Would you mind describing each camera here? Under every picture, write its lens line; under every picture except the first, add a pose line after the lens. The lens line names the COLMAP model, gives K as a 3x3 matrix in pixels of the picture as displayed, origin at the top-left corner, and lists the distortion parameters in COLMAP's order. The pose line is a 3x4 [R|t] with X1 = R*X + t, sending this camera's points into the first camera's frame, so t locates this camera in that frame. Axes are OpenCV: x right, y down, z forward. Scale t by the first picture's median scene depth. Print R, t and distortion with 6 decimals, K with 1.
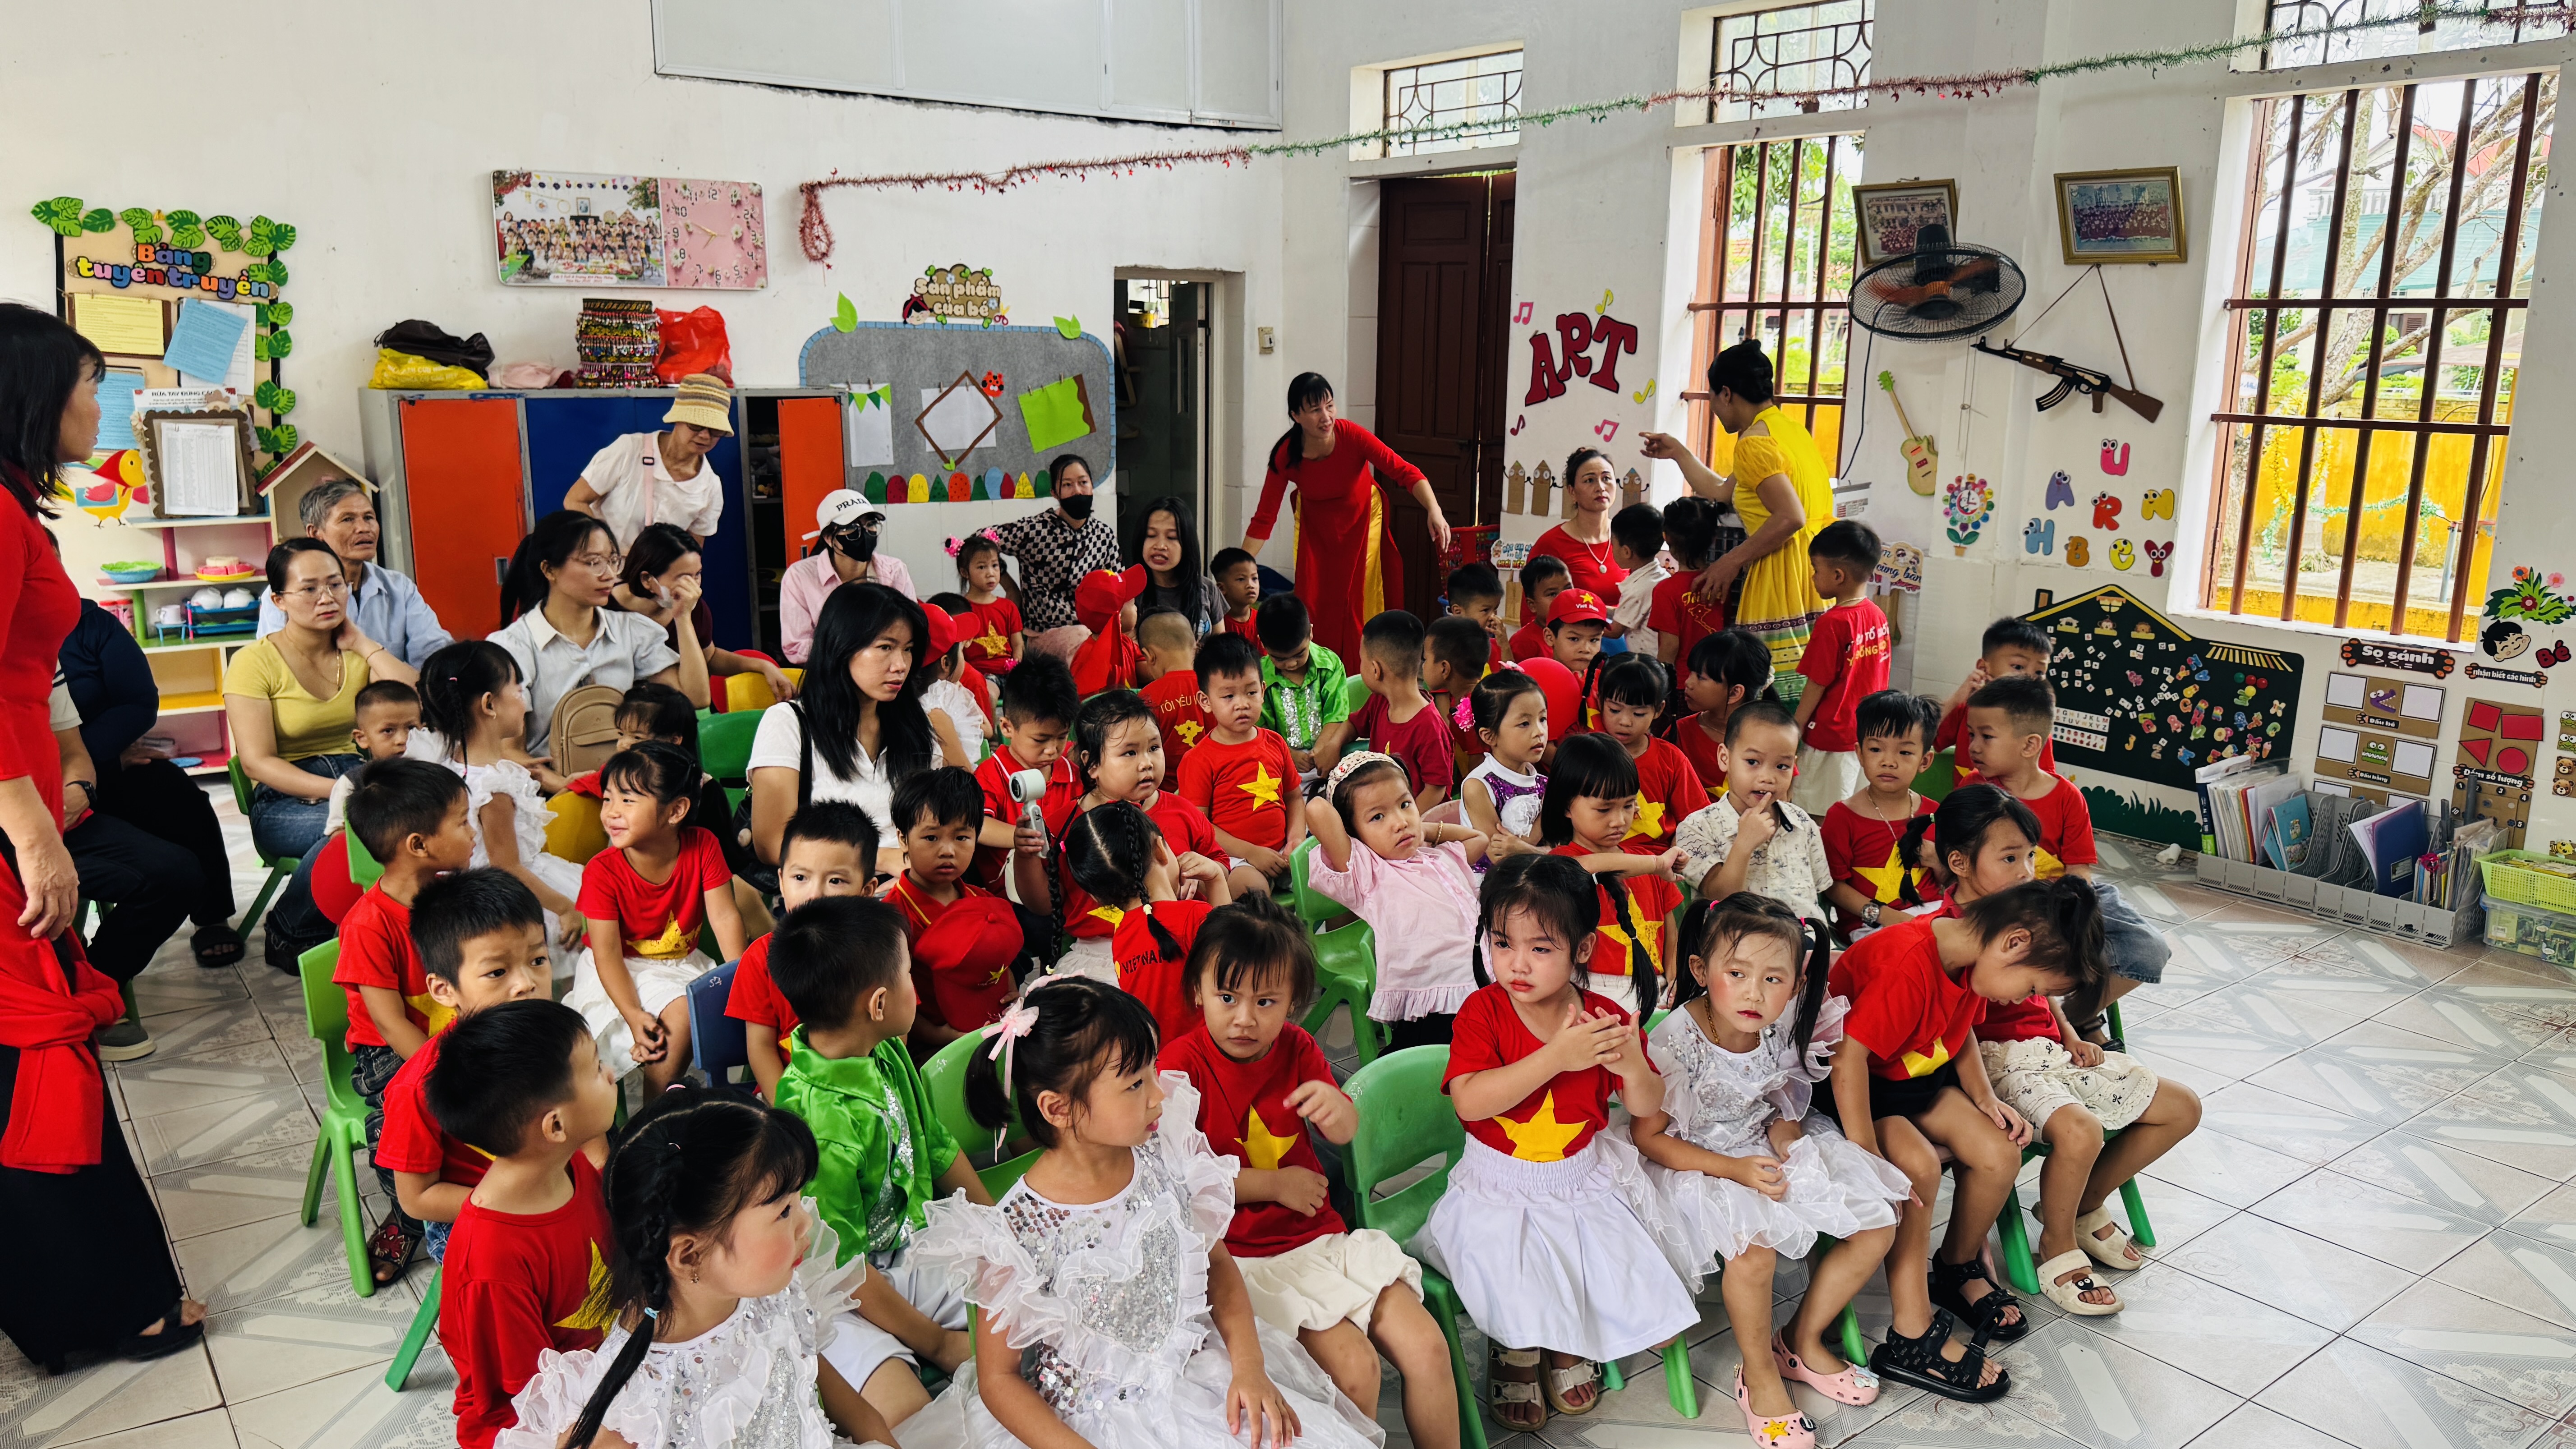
lens RADIAL K [[1800.9, 0, 1286.0], [0, 1800.9, 732.7], [0, 0, 1]] dist [0.049450, -0.057018]
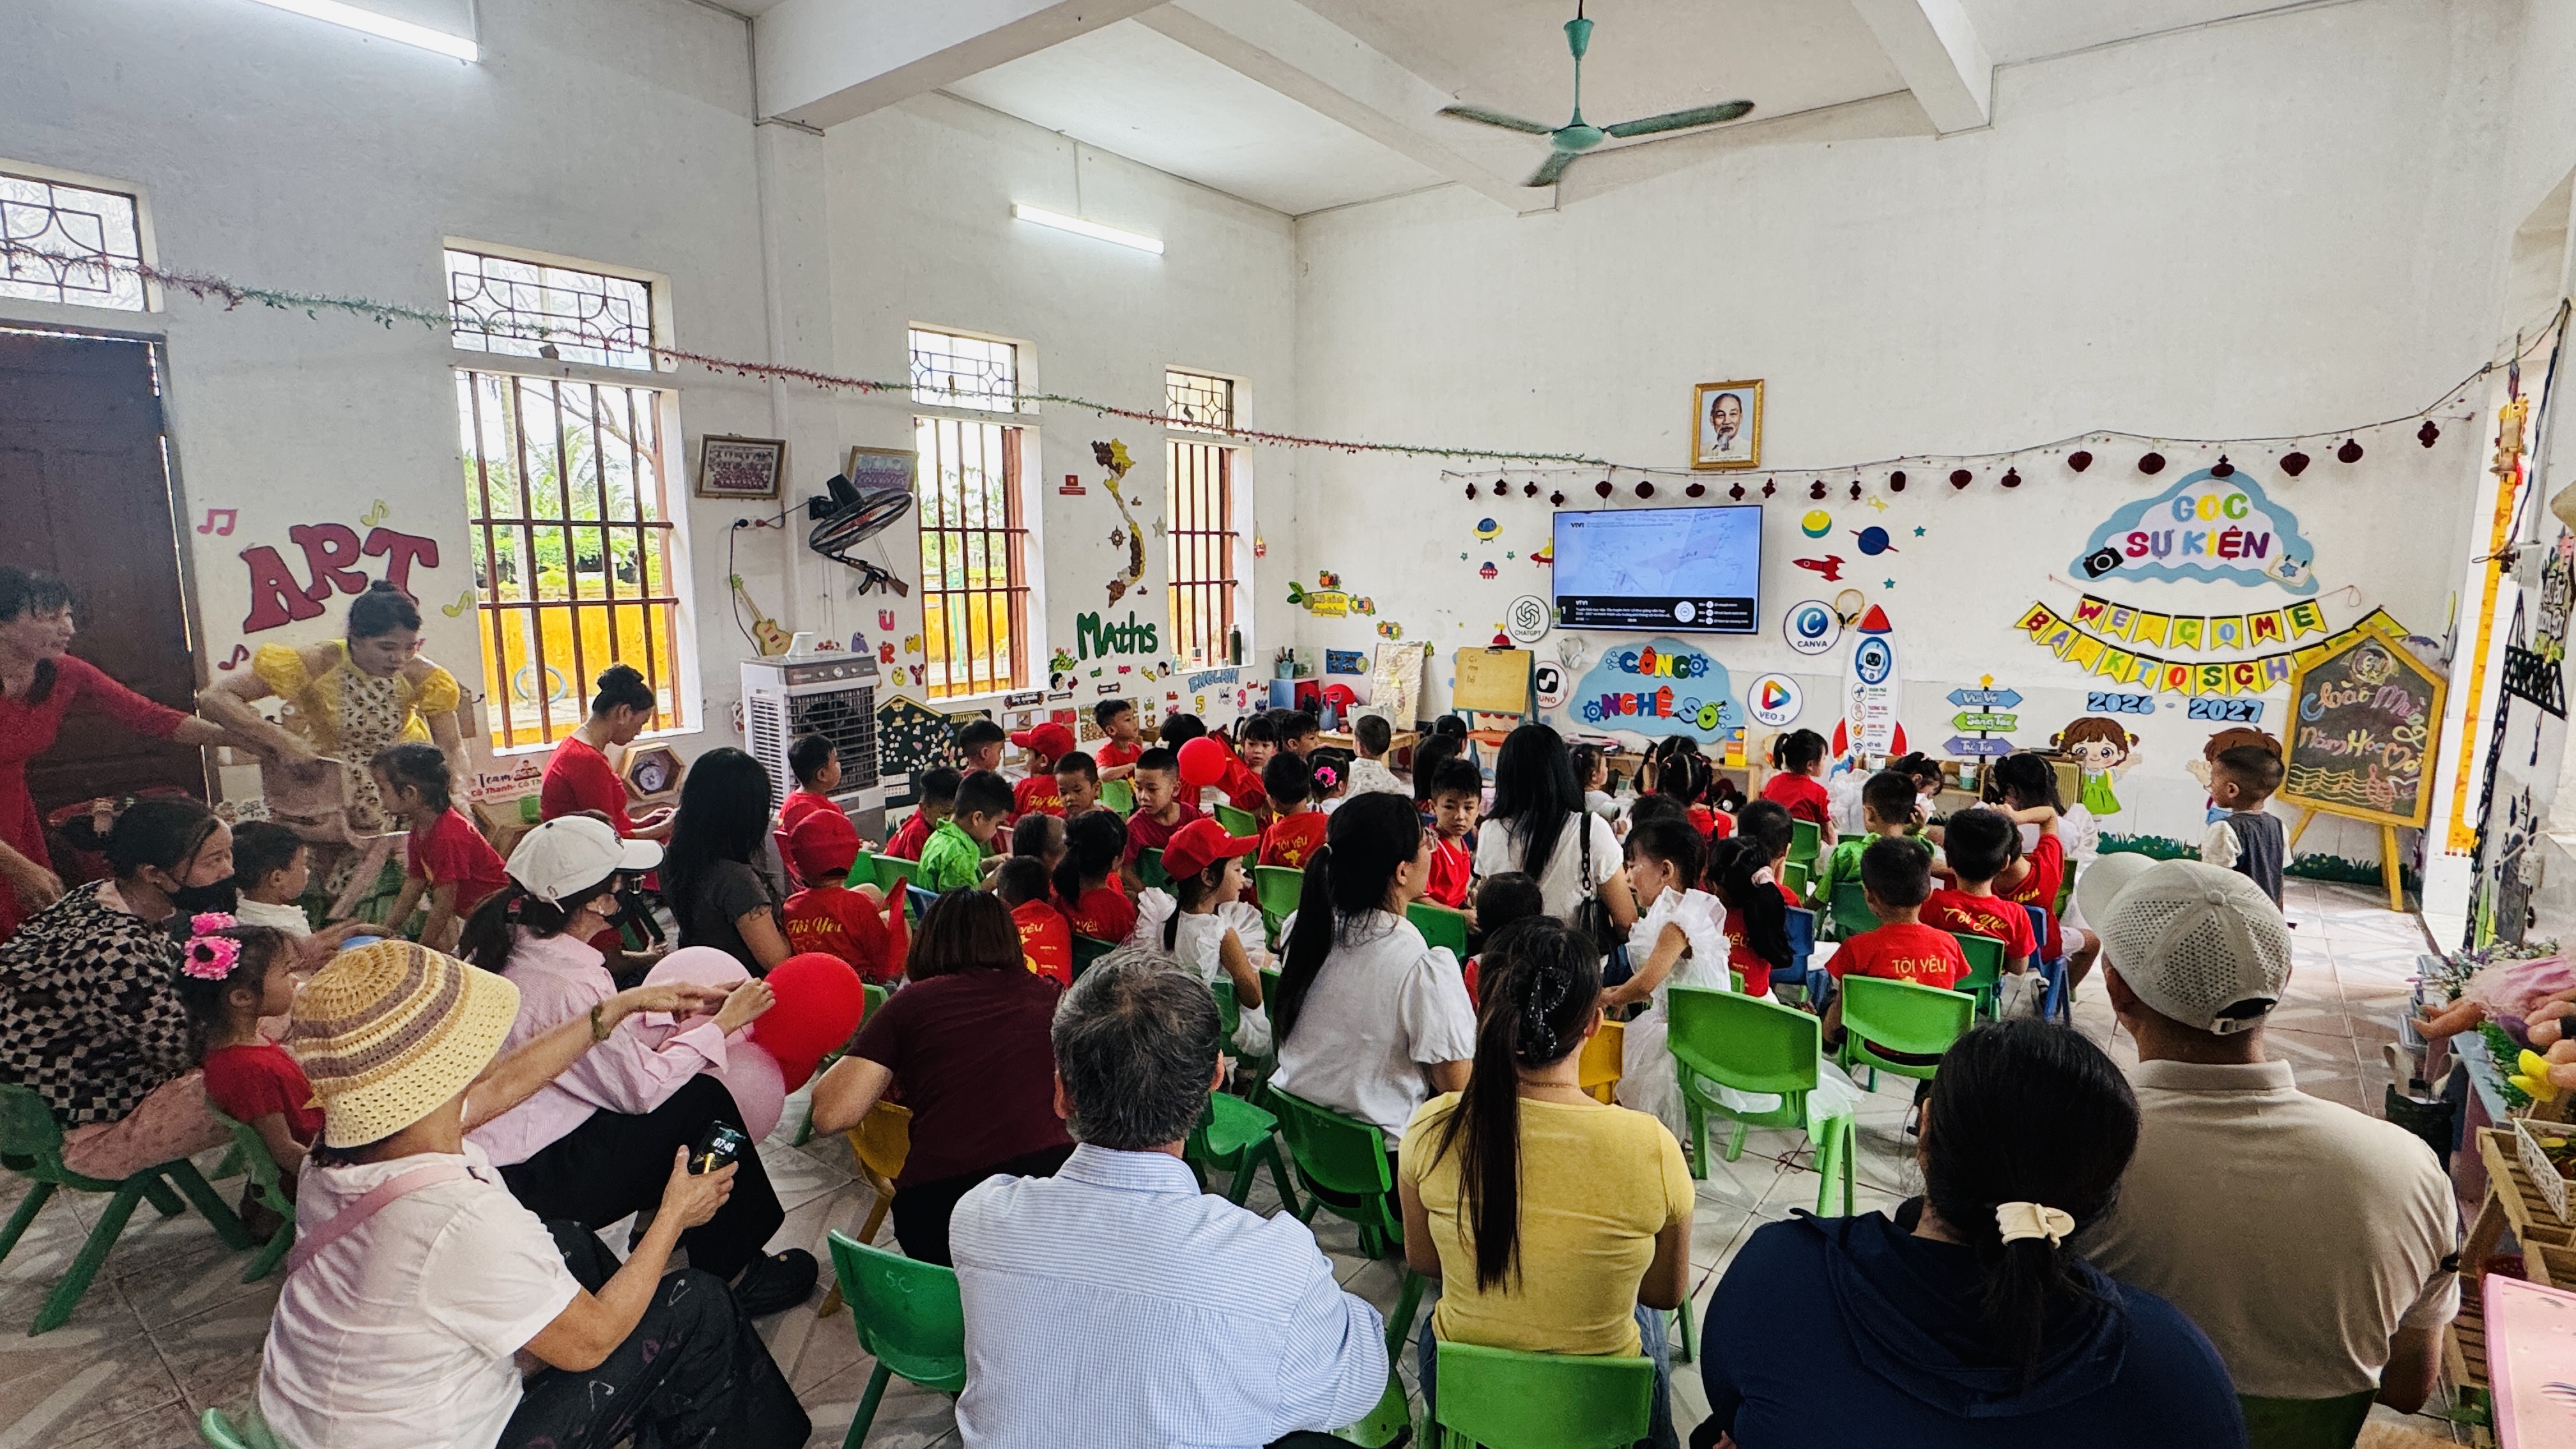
lens RADIAL K [[1217.2, 0, 1290.5], [0, 1217.2, 722.7], [0, 0, 1]] dist [0.003144, 0.000293]
pose [[-0.267987, -0.150878, 0.951535, -0.708066], [0.201246, 0.957107, 0.208439, -0.218646], [-0.942169, 0.247352, -0.226129, 0.925695]]
